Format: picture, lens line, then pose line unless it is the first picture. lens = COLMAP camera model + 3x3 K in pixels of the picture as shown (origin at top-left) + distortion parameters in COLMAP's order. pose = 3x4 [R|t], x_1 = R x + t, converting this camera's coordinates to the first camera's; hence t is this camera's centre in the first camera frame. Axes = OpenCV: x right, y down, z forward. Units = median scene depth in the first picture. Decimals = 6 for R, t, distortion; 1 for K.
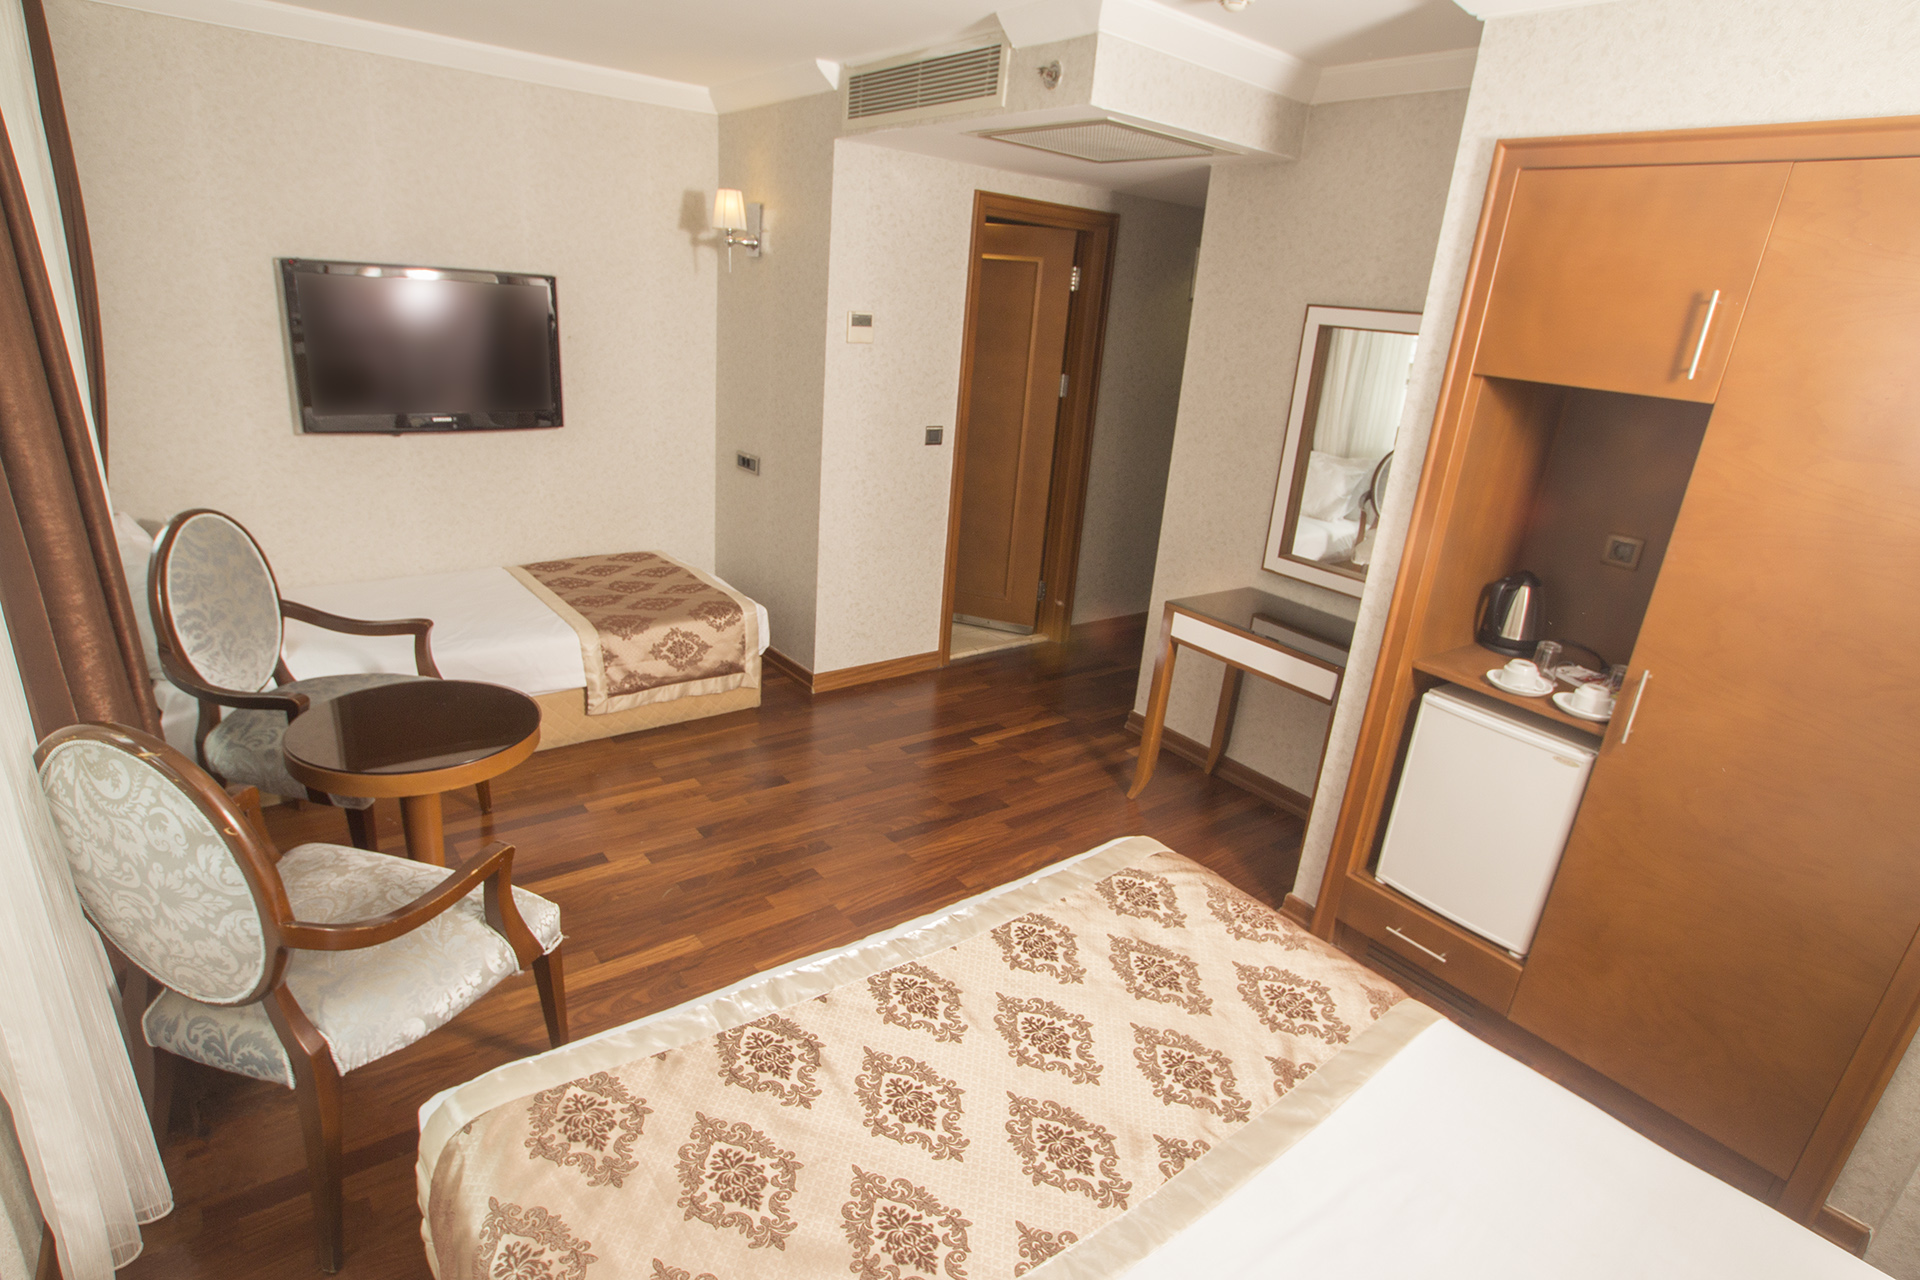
lens RADIAL K [[967.5, 0, 964.9], [0, 967.5, 642.5], [0, 0, 1]] dist [-0.059544, 0.030304]
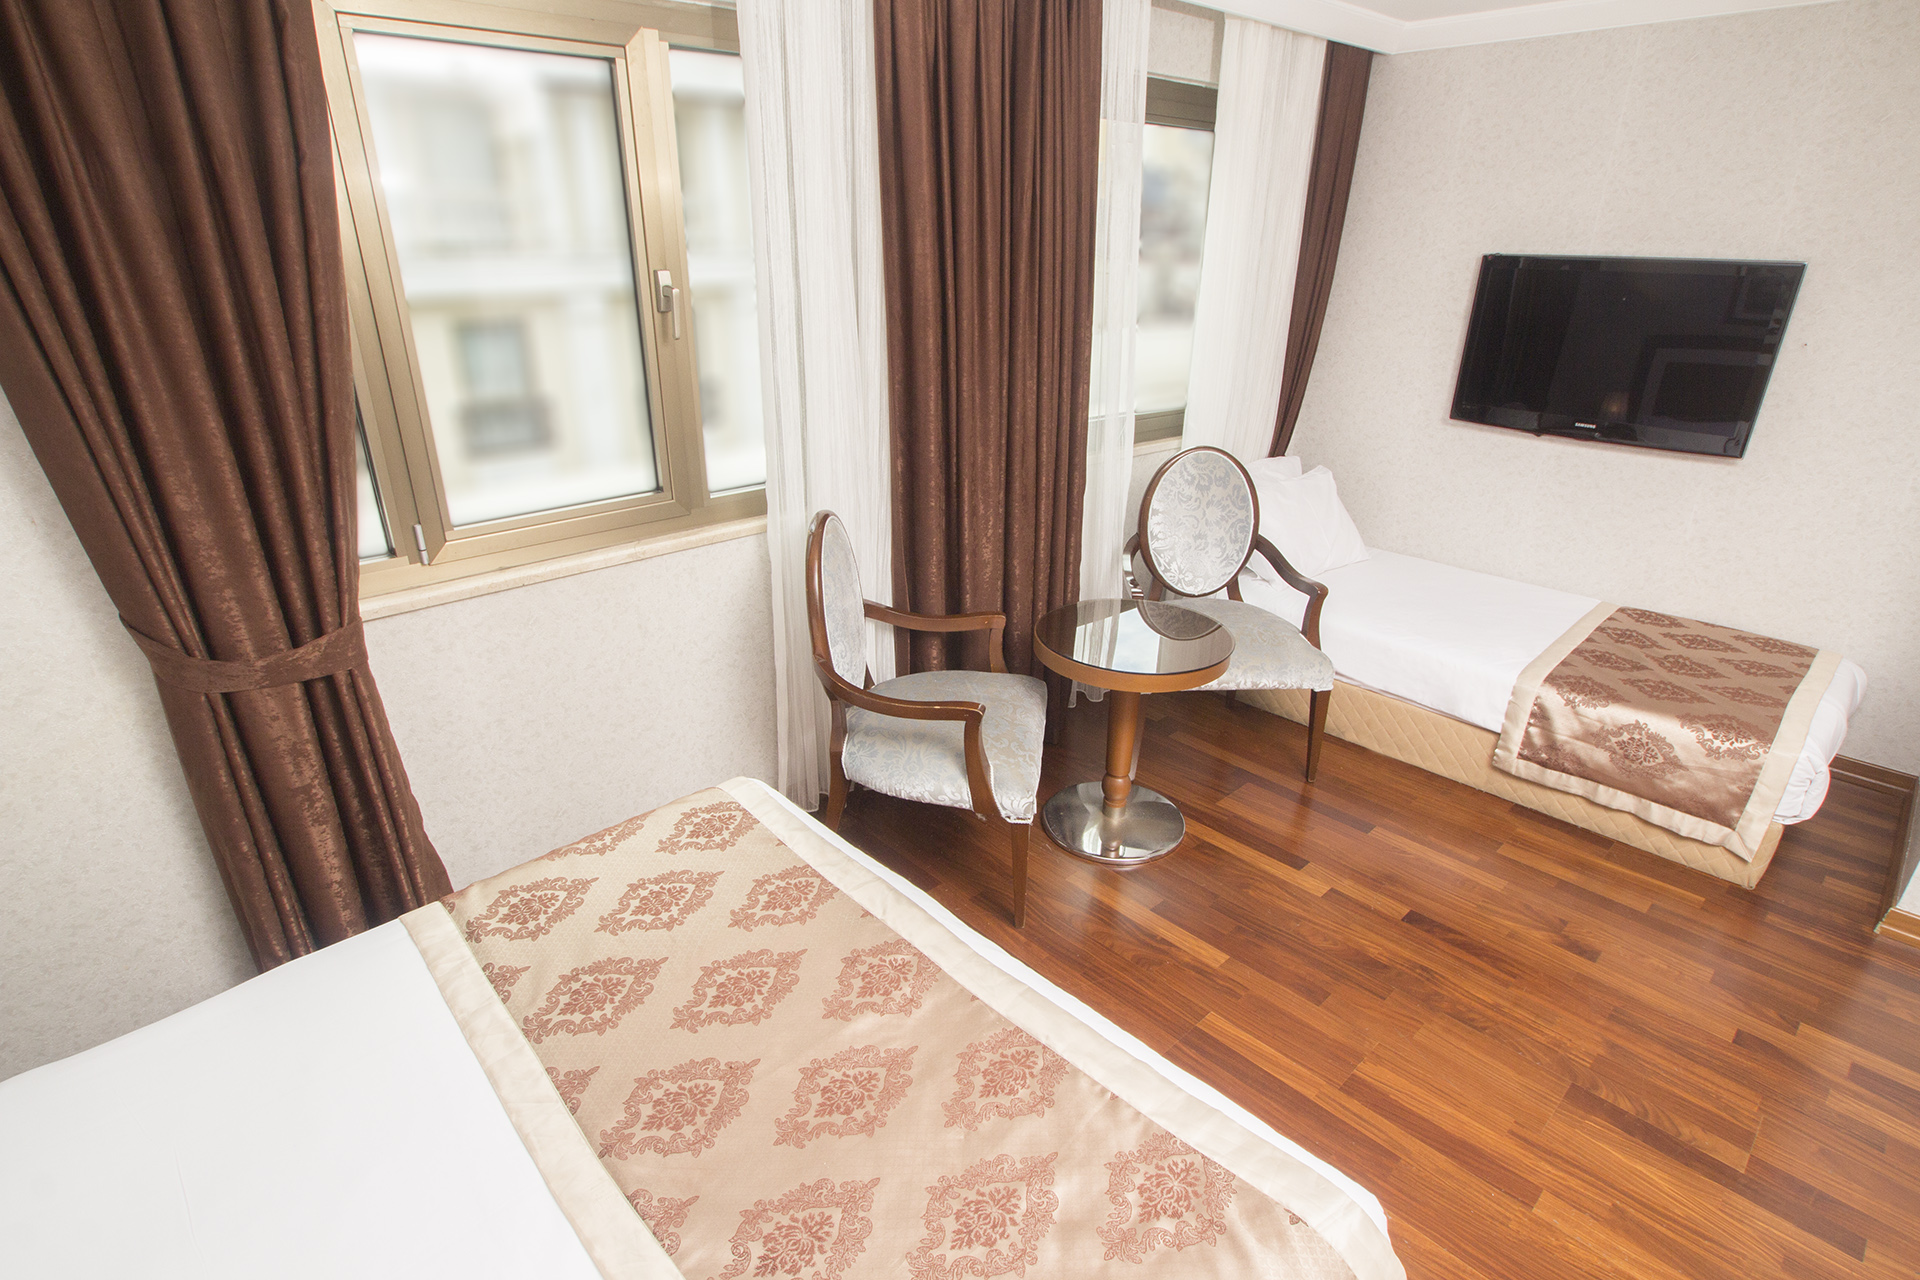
lens RADIAL K [[967.5, 0, 964.9], [0, 967.5, 642.5], [0, 0, 1]] dist [-0.059544, 0.030304]
pose [[0.147145, 0.323807, -0.934611, 0.291656], [-0.337883, 0.904511, 0.260182, -0.082716], [0.929615, 0.277504, 0.242503, 0.285769]]
